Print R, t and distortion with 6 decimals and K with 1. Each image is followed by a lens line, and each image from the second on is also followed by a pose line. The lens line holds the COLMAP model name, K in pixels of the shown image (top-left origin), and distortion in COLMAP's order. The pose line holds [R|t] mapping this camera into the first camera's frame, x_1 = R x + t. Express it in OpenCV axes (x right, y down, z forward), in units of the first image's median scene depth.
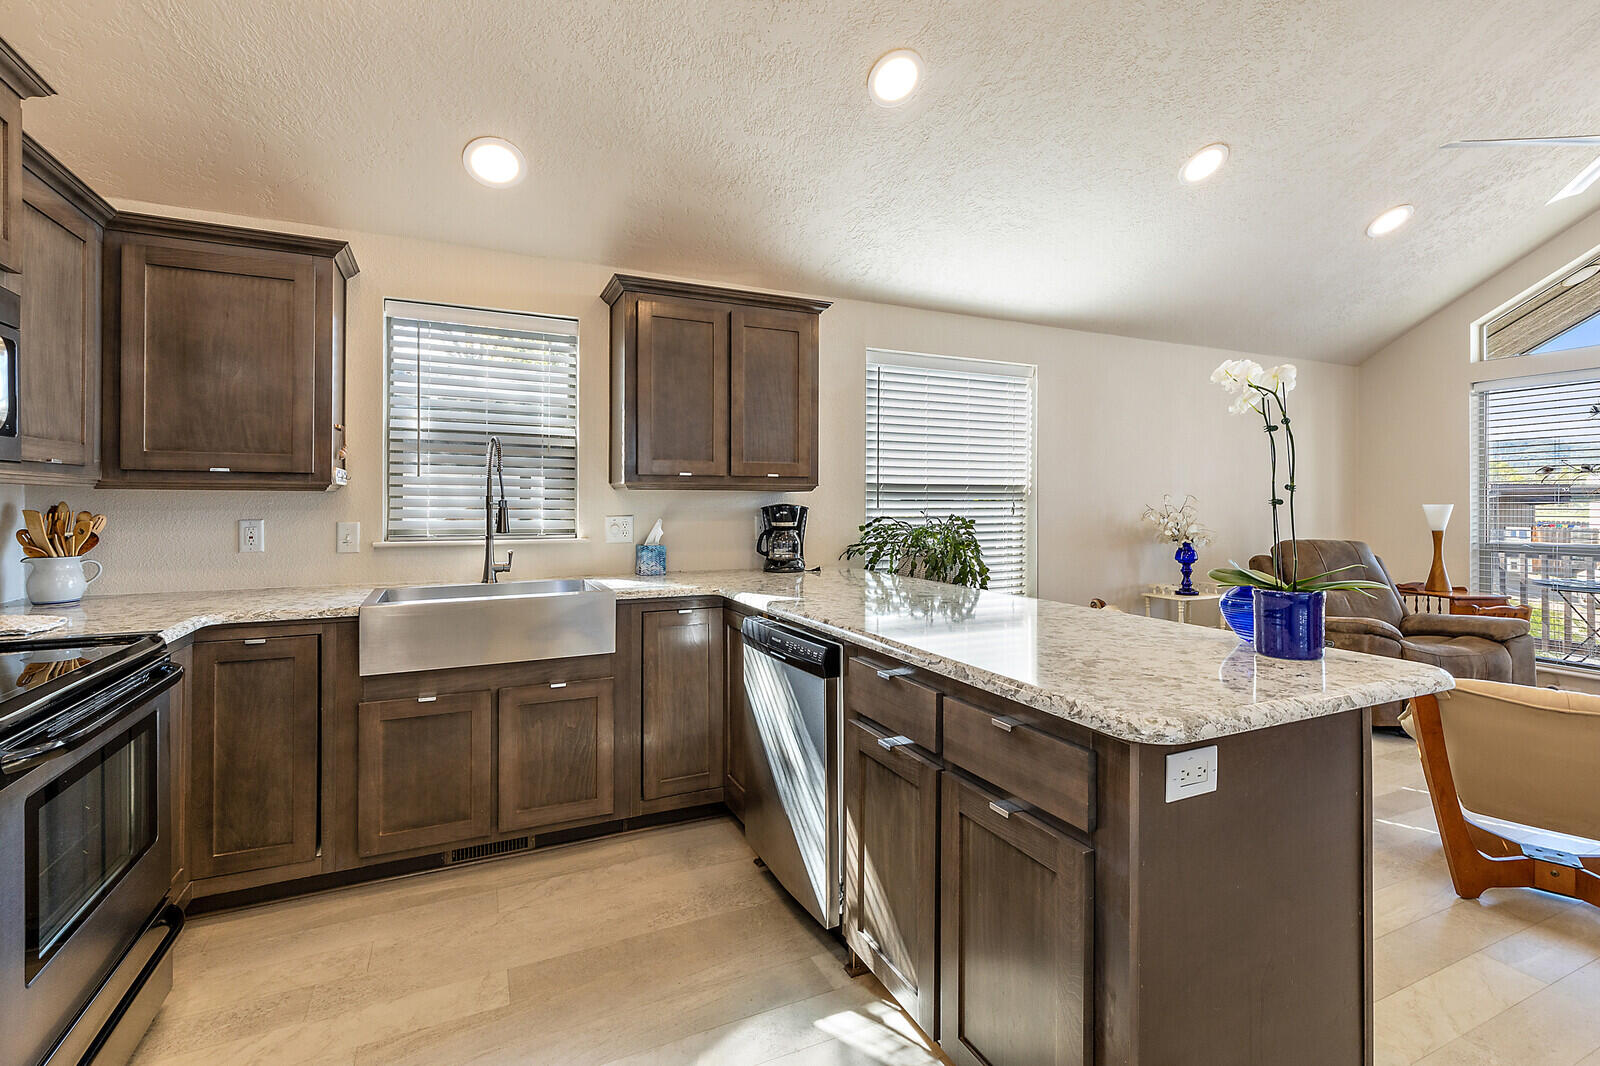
lens RADIAL K [[730.0, 0, 798.4], [0, 730.0, 501.7], [0, 0, 1]] dist [0.007212, -0.000739]
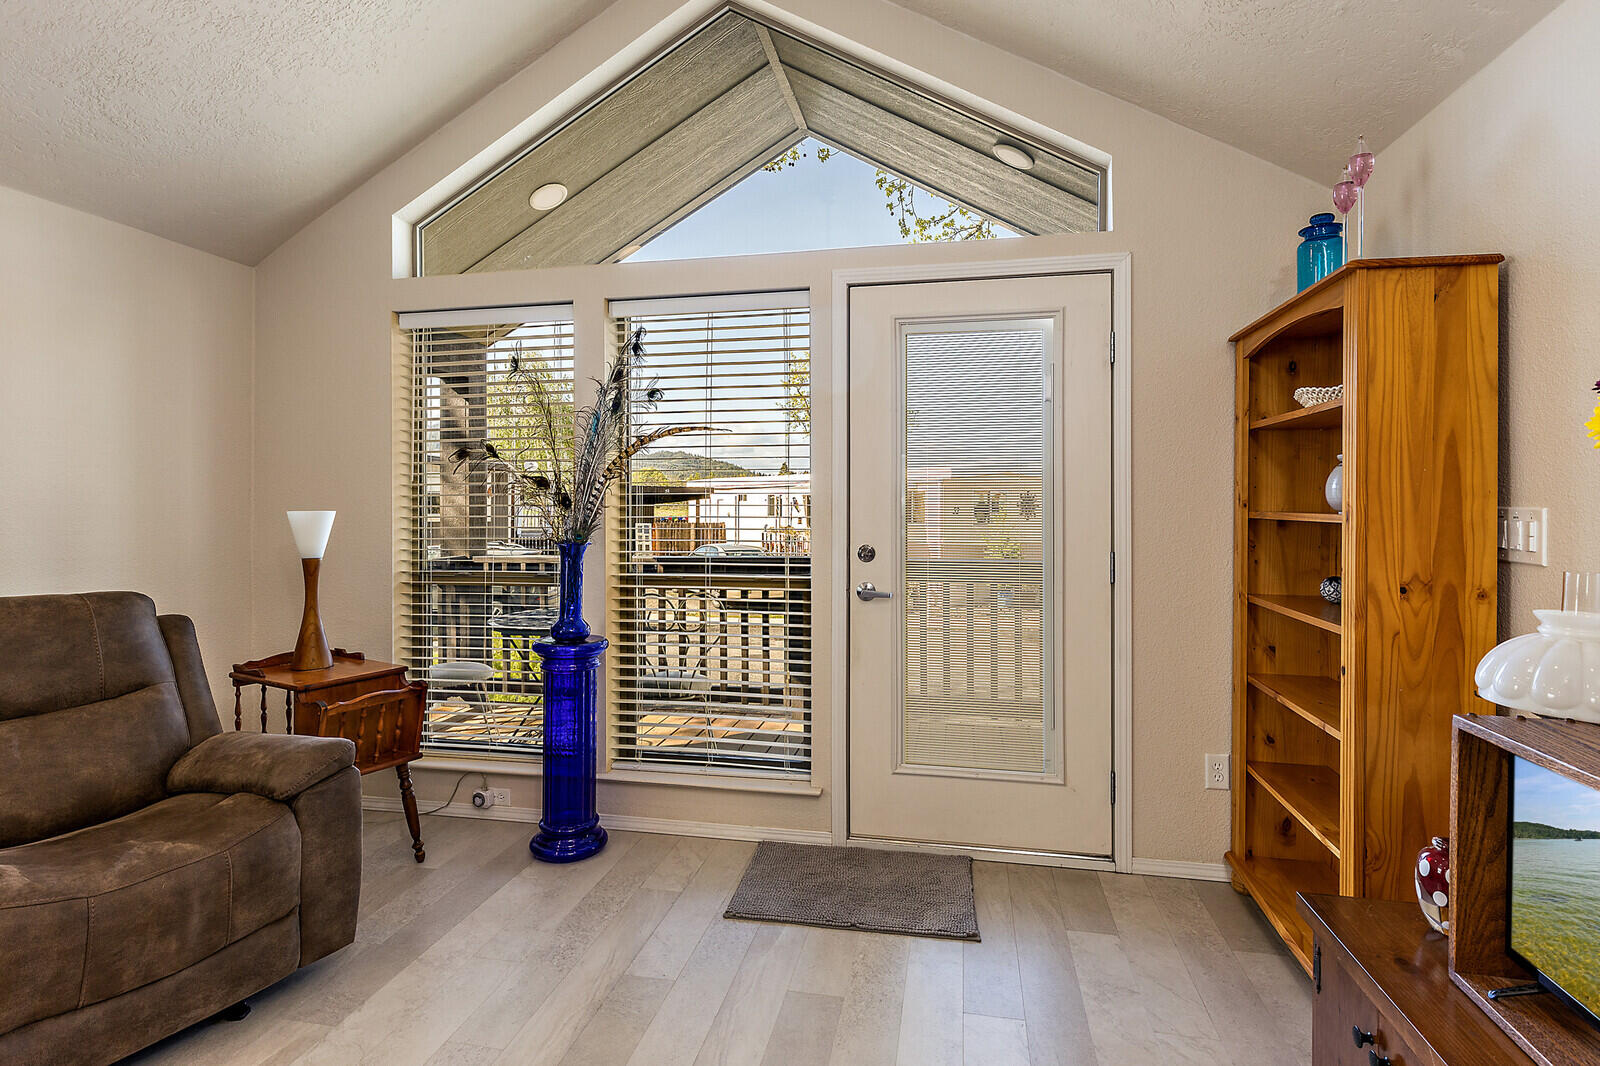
lens RADIAL K [[796.5, 0, 800.6], [0, 796.5, 497.9], [0, 0, 1]] dist [-0.000514, -0.000186]
pose [[0.587992, -0.000256, 0.808867, 0.977093], [0.003561, 0.999991, -0.002272, -0.005160], [-0.808859, 0.004216, 0.587988, 0.565589]]
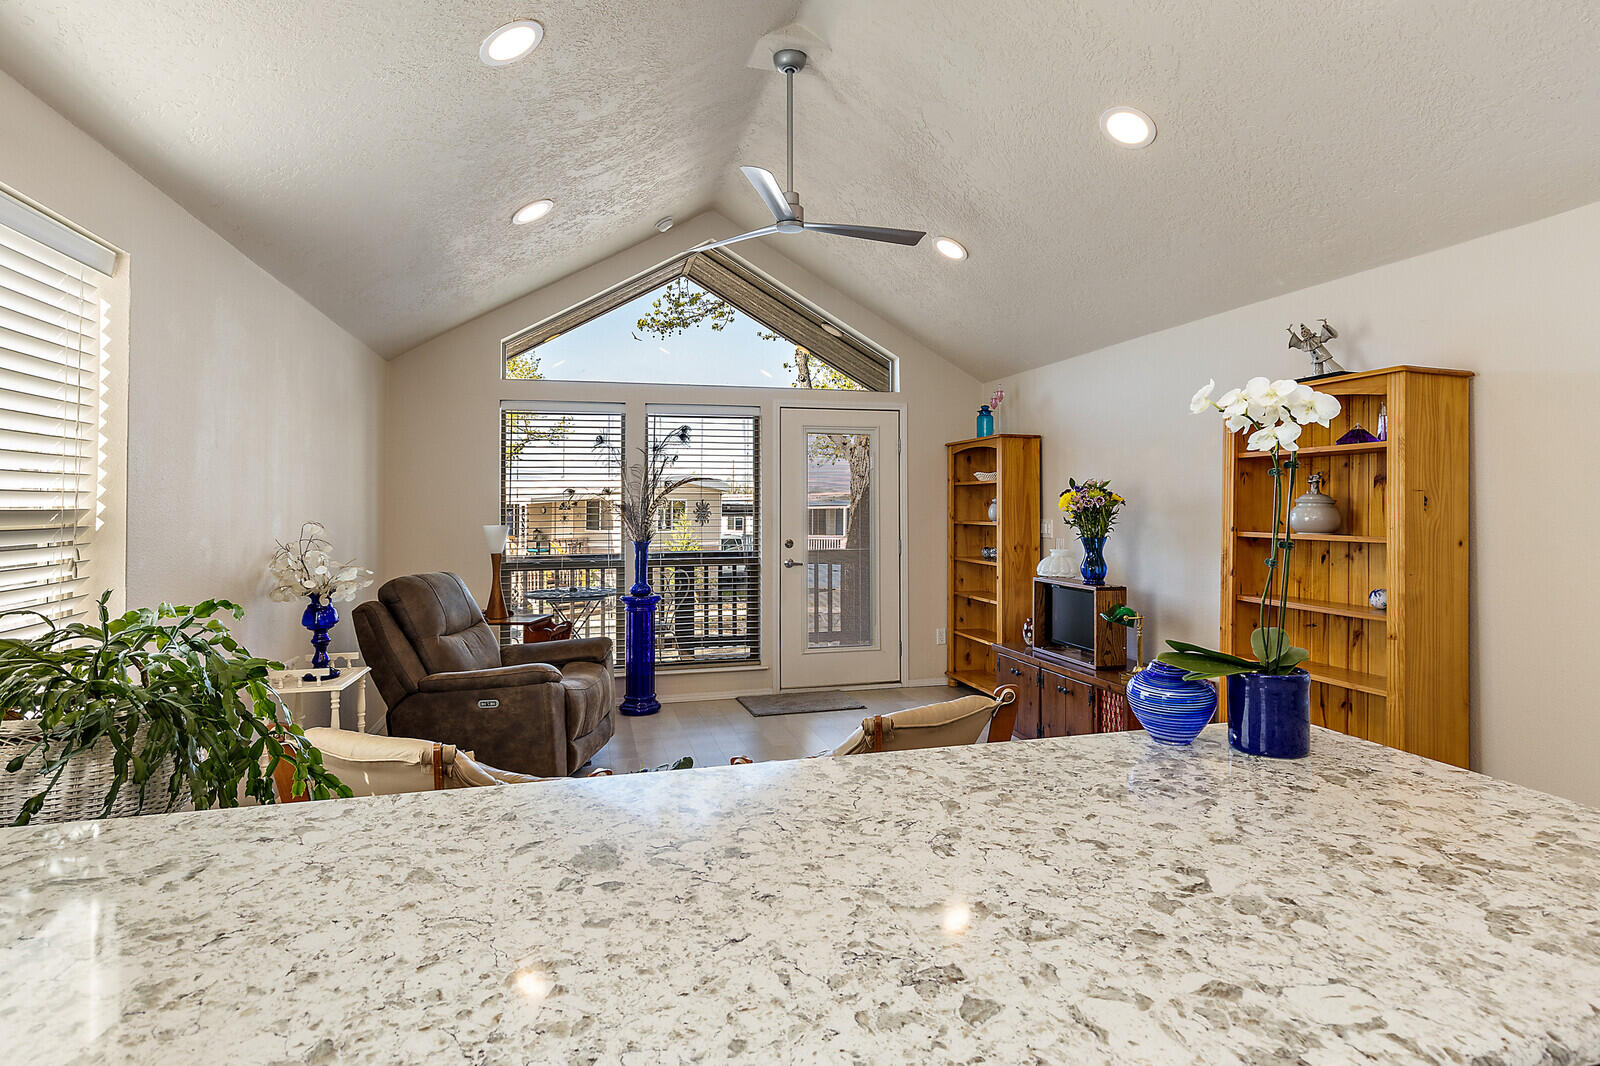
lens RADIAL K [[833.2, 0, 799.1], [0, 833.2, 485.2], [0, 0, 1]] dist [-0.001580, 0.000031]
pose [[0.170875, 0.021256, 0.985063, -0.181697], [0.004751, 0.999738, -0.022397, -0.035375], [-0.985281, 0.008507, 0.170729, 0.708031]]
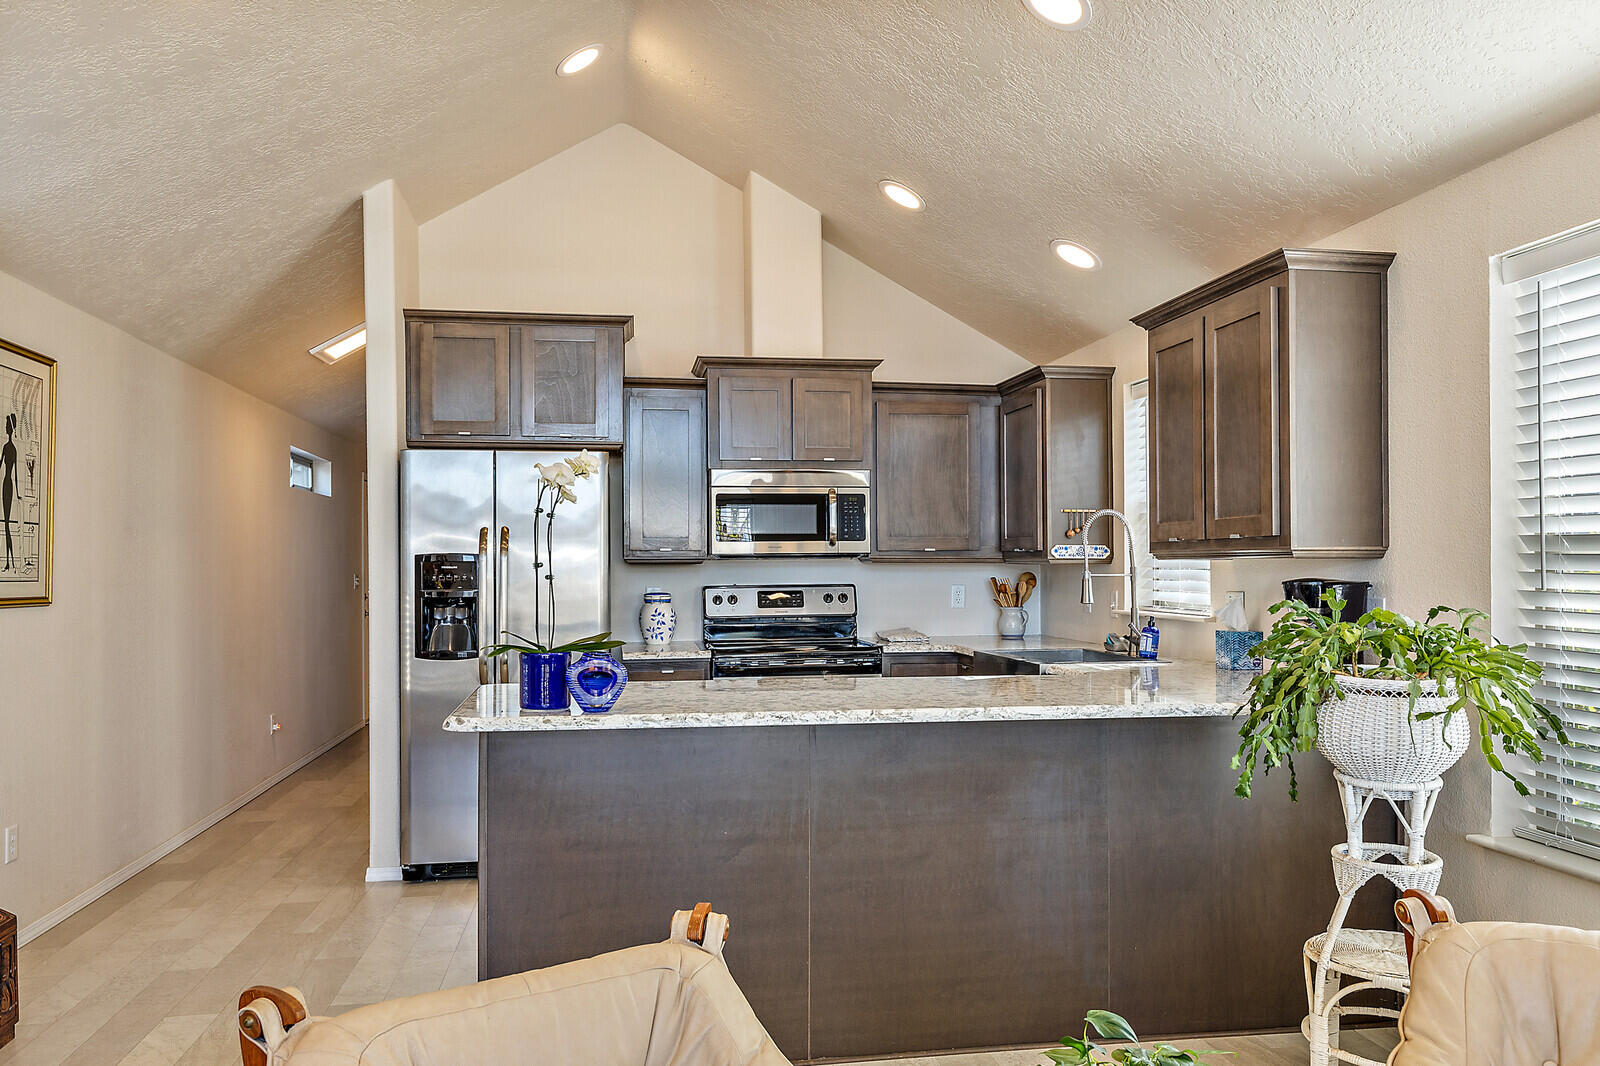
lens RADIAL K [[1210.5, 0, 808.4], [0, 1210.5, 548.6], [0, 0, 1]] dist [-0.001569, 0.002529]
pose [[-0.265551, -0.014381, -0.963990, 1.271471], [0.002324, 0.999876, -0.015556, -0.008597], [0.964094, -0.006371, -0.265485, 1.000246]]
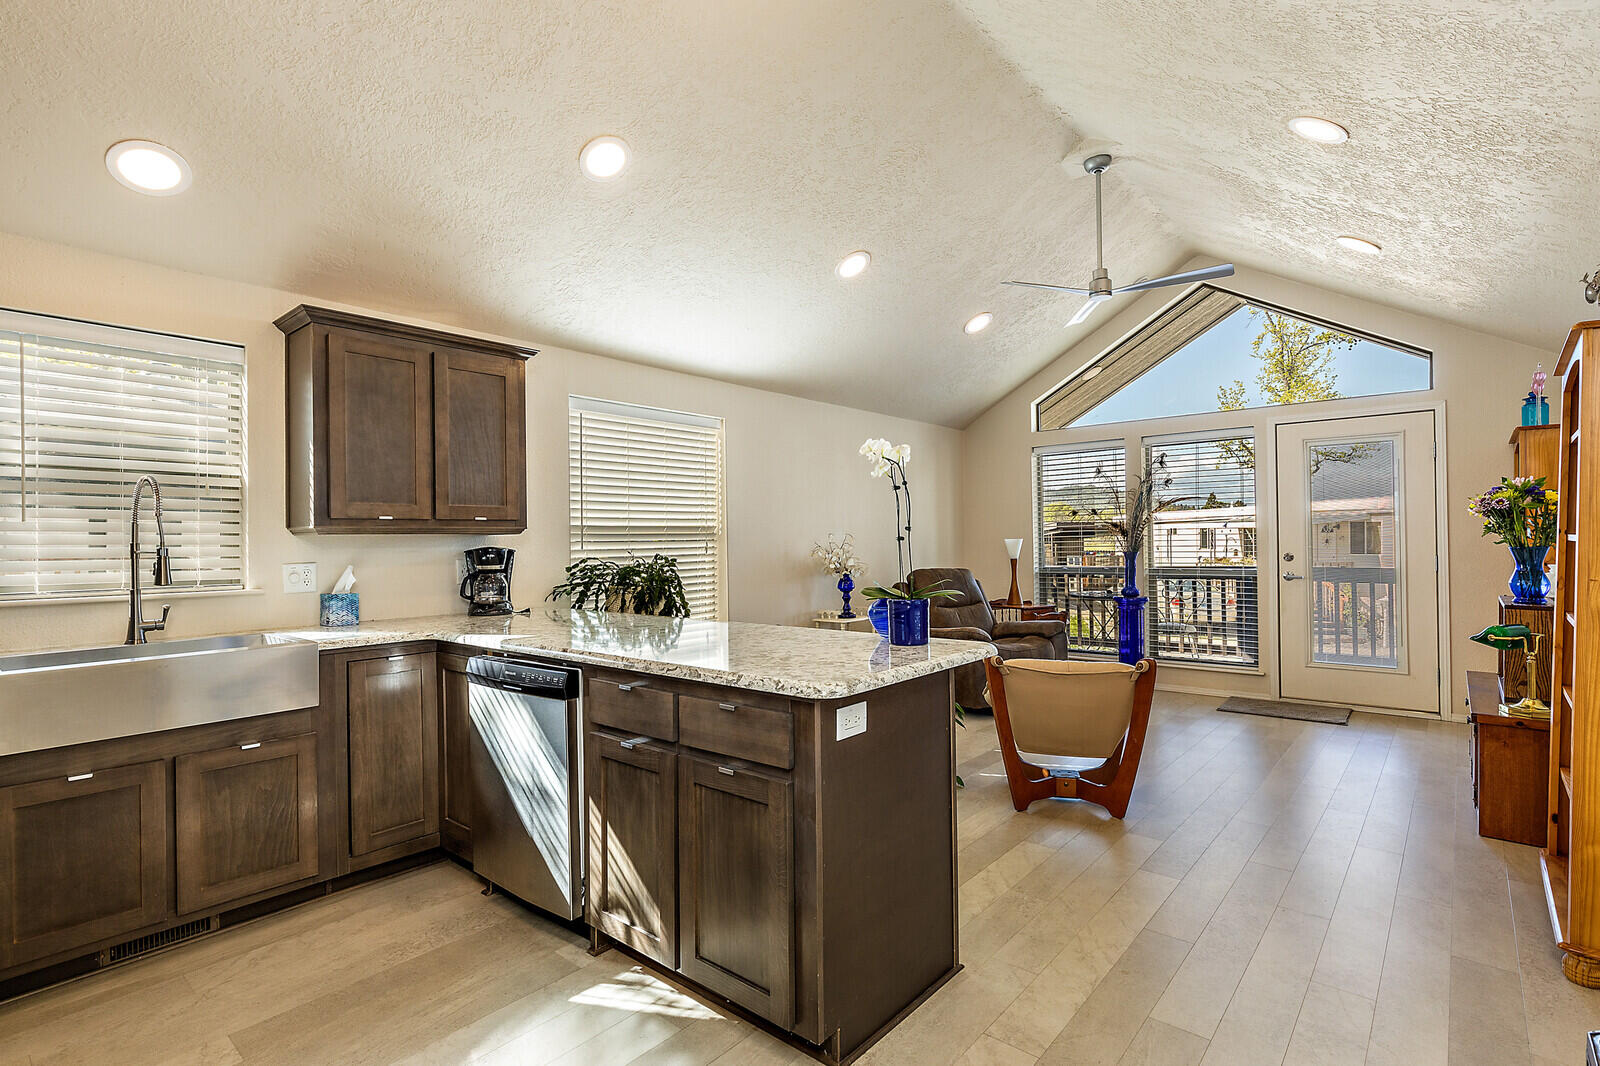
lens RADIAL K [[768.3, 0, 800.0], [0, 768.3, 533.0], [0, 0, 1]] dist [-0.007116, -0.000292]
pose [[0.909345, -0.010478, 0.415910, -0.081624], [0.015741, 0.999834, -0.009229, 0.000201], [-0.415744, 0.014939, 0.909359, -0.153075]]
